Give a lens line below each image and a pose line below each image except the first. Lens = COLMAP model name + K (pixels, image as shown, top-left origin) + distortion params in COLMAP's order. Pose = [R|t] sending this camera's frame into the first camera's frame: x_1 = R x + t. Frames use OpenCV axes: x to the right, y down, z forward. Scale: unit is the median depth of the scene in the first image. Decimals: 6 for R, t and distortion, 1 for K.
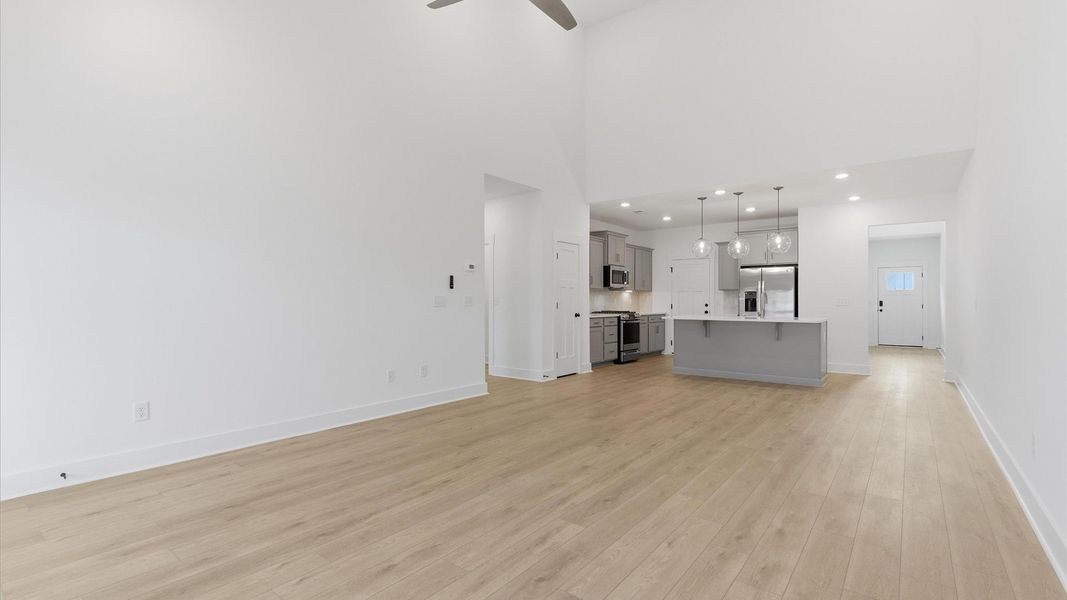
lens RADIAL K [[486.8, 0, 531.0], [0, 486.8, 297.2], [0, 0, 1]] dist [-0.000963, -0.001087]
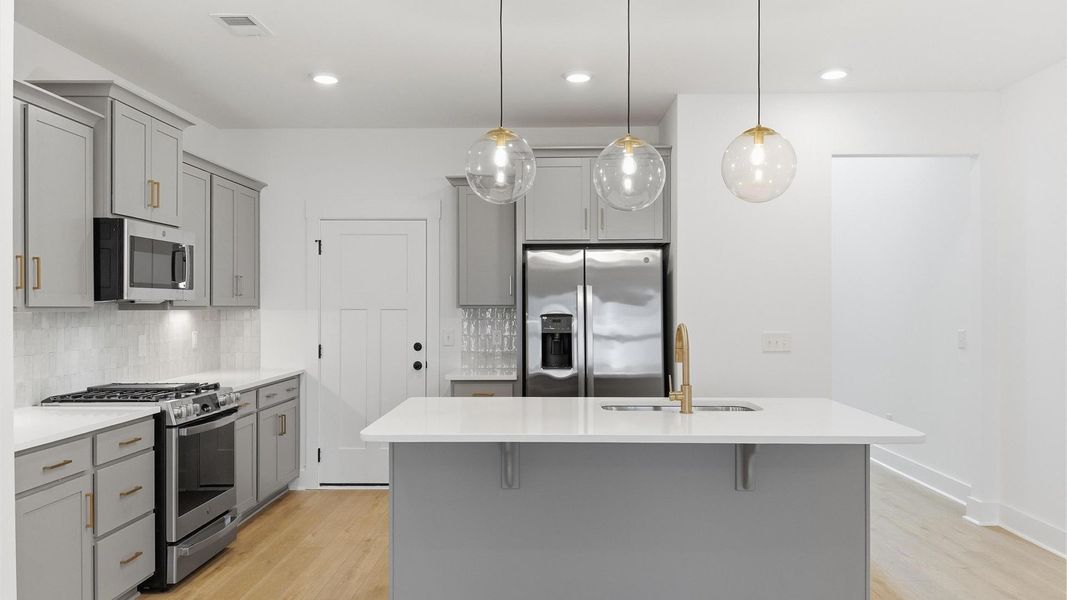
lens RADIAL K [[786.9, 0, 534.4], [0, 786.9, 304.9], [0, 0, 1]] dist [0.027866, -0.011741]
pose [[0.801380, -0.003143, 0.598148, 0.089621], [-0.001929, 0.999967, 0.007839, -0.023585], [-0.598153, -0.007436, 0.801347, 0.554613]]
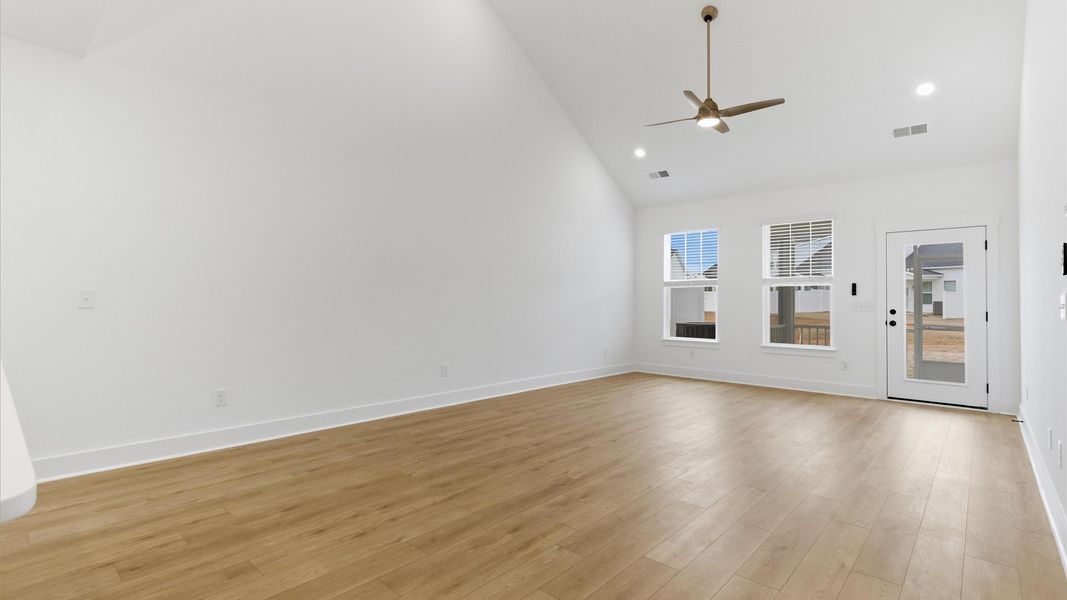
lens RADIAL K [[495.2, 0, 531.7], [0, 495.2, 296.9], [0, 0, 1]] dist [0.002707, -0.000267]
pose [[-0.996926, -0.011786, 0.077460, 0.158077], [-0.013145, 0.999768, -0.017047, 0.007796], [-0.077241, -0.018013, -0.996850, 0.941466]]
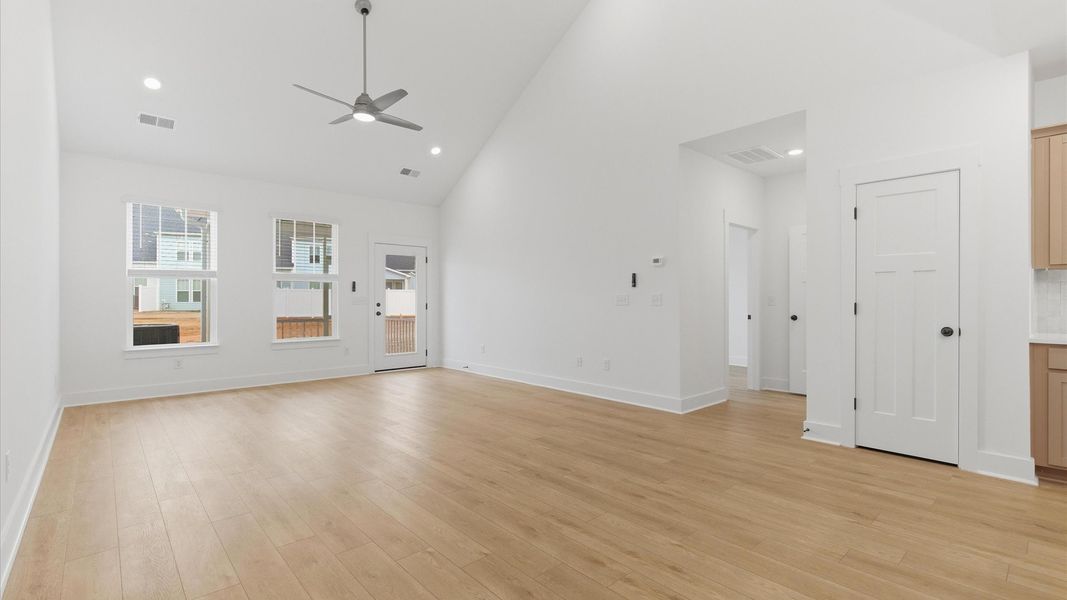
lens RADIAL K [[486.8, 0, 533.4], [0, 486.8, 300.3], [0, 0, 1]] dist [-0.000963, -0.001087]
pose [[-0.165225, -0.001045, -0.986255, 0.531955], [0.006781, 0.999975, -0.002196, 0.006436], [0.986233, -0.007050, -0.165214, 0.631454]]
